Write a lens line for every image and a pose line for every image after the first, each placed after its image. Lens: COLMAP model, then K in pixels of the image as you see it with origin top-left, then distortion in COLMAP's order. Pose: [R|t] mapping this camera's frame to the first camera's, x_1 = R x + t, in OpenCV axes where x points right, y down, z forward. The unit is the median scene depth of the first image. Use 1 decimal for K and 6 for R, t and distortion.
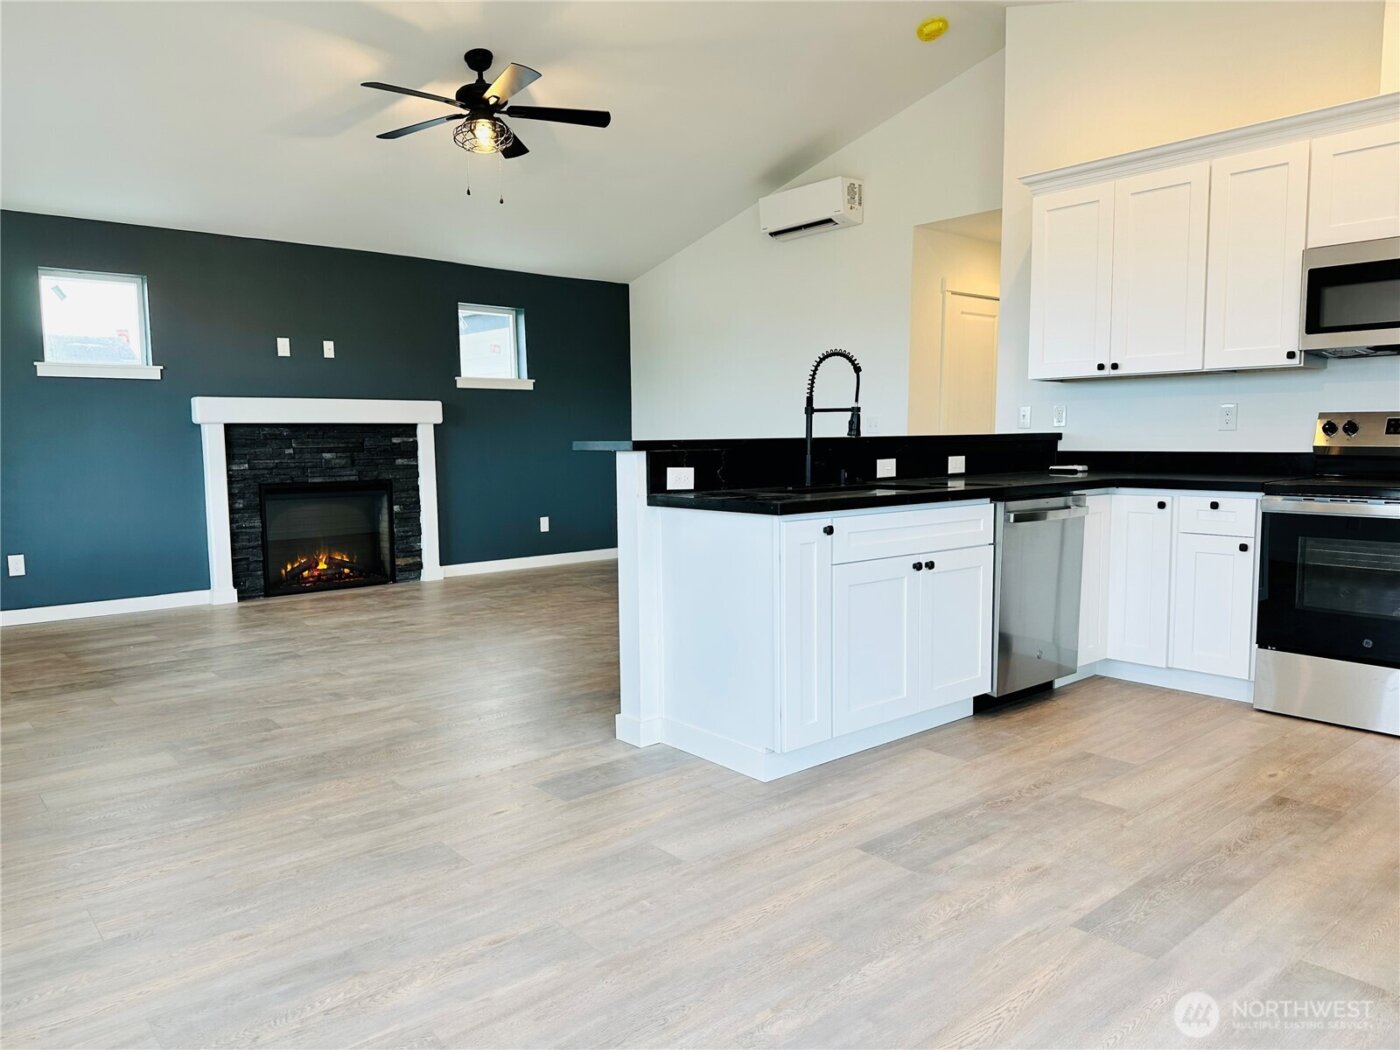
lens RADIAL K [[972.1, 0, 700.0], [0, 972.1, 525.0], [0, 0, 1]] dist [0.106521, -0.162235]
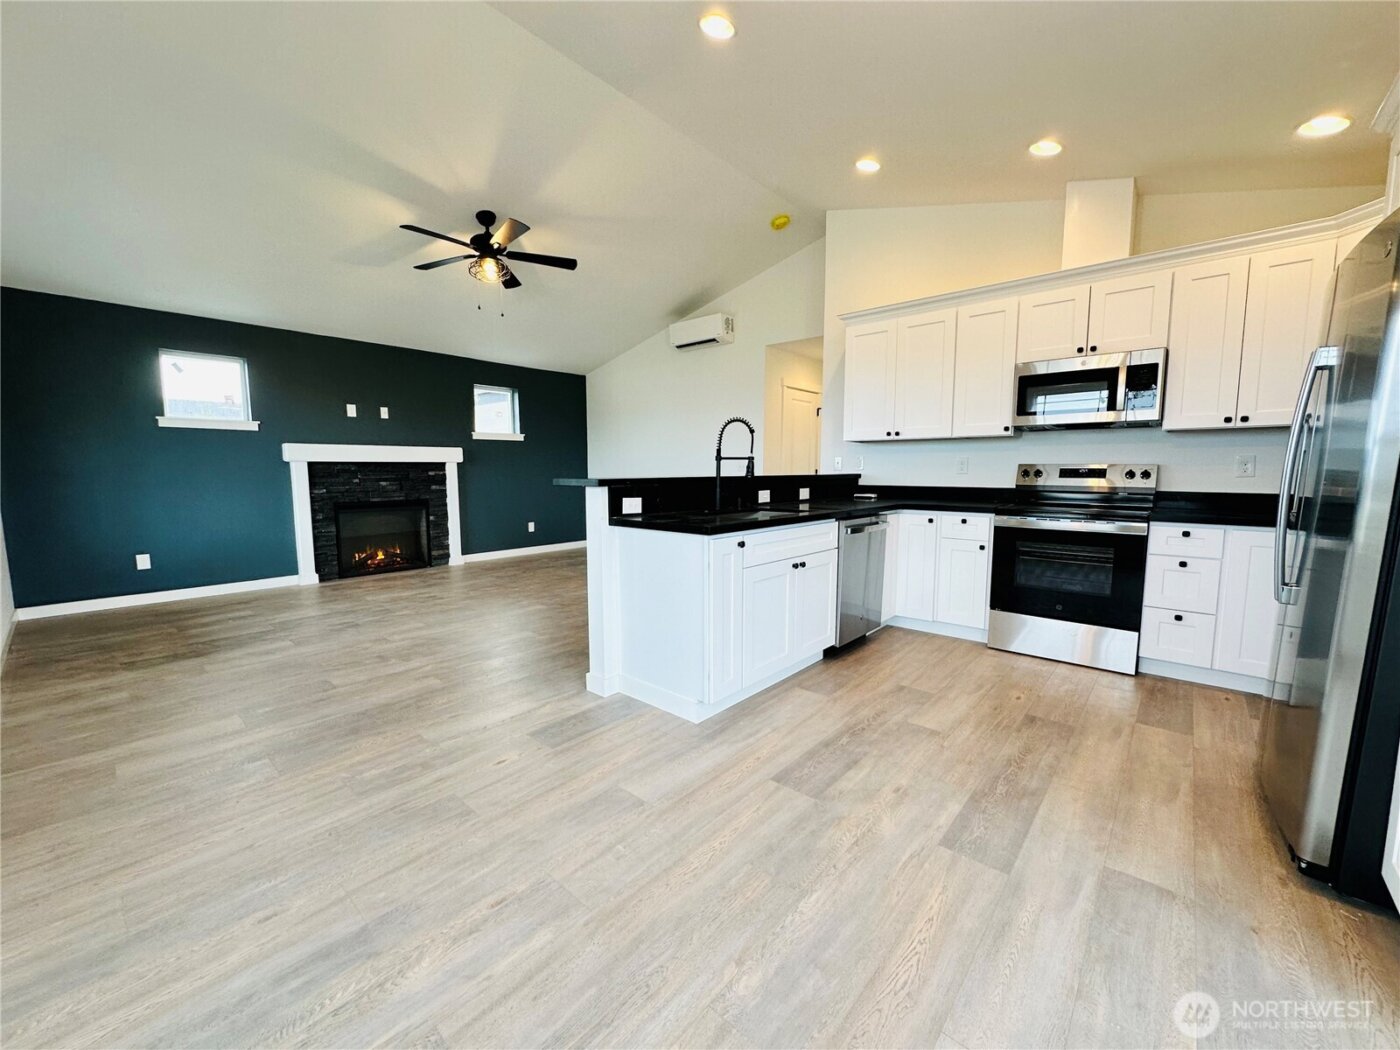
lens RADIAL K [[555.6, 0, 701.7], [0, 555.6, 524.8], [0, 0, 1]] dist [-0.002391, 0.000238]
pose [[0.990114, -0.004446, 0.140195, -0.023022], [0.003271, 0.999958, 0.008614, -0.018398], [-0.140227, -0.008070, 0.990086, 0.129288]]
